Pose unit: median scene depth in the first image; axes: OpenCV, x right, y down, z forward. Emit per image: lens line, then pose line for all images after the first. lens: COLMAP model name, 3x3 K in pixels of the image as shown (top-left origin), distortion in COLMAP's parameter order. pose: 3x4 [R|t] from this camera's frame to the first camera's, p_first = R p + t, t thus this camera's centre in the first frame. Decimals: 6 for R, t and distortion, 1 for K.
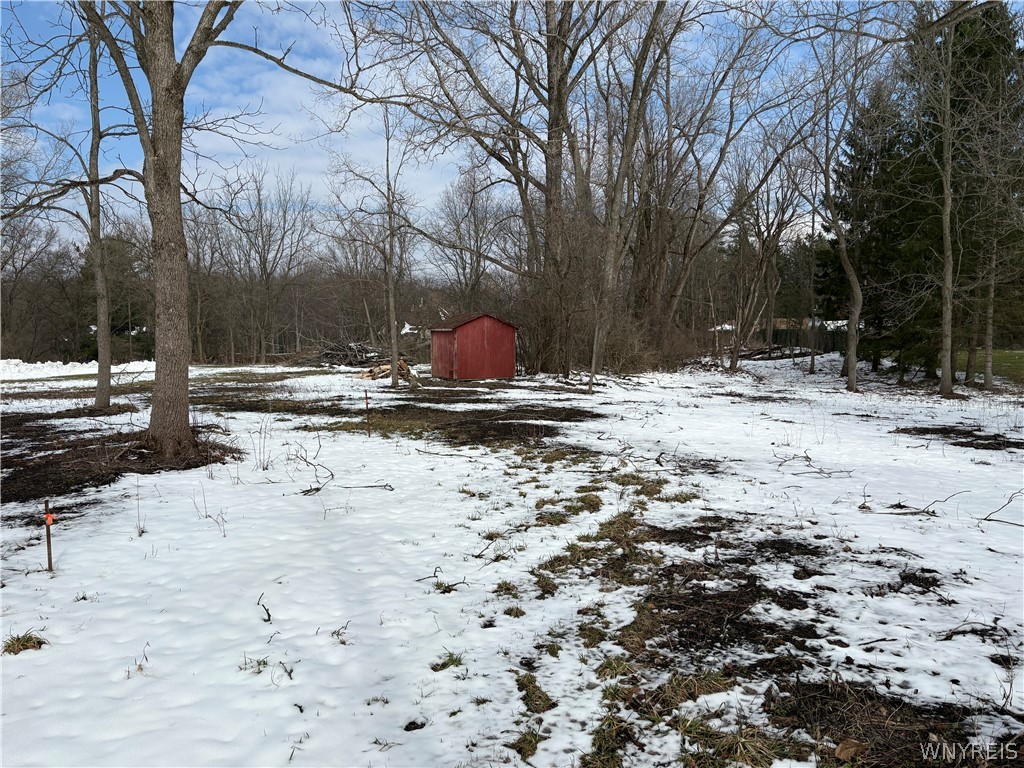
lens RADIAL K [[777.9, 0, 513.5], [0, 777.9, 383.0], [0, 0, 1]] dist [-0.005437, -0.000653]
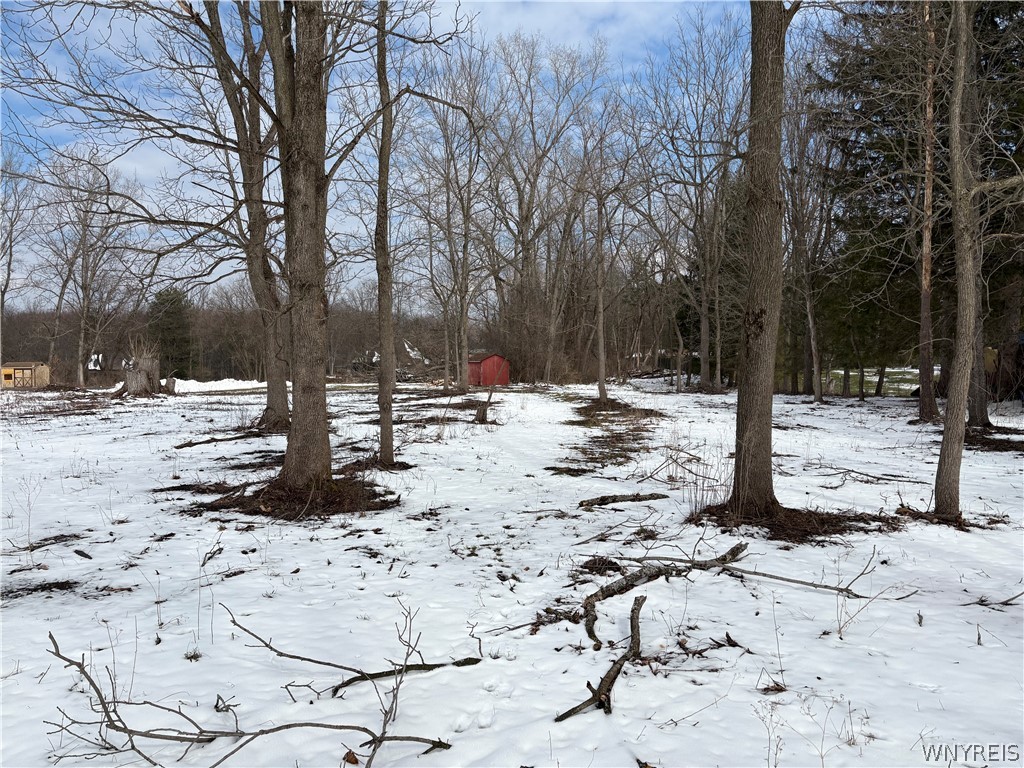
lens RADIAL K [[777.9, 0, 511.3], [0, 777.9, 383.0], [0, 0, 1]] dist [-0.005437, -0.000653]
pose [[0.995896, -0.006109, 0.090300, -0.111335], [0.009111, 0.999418, -0.032869, 0.035414], [-0.090047, 0.033557, 0.995372, -0.653119]]
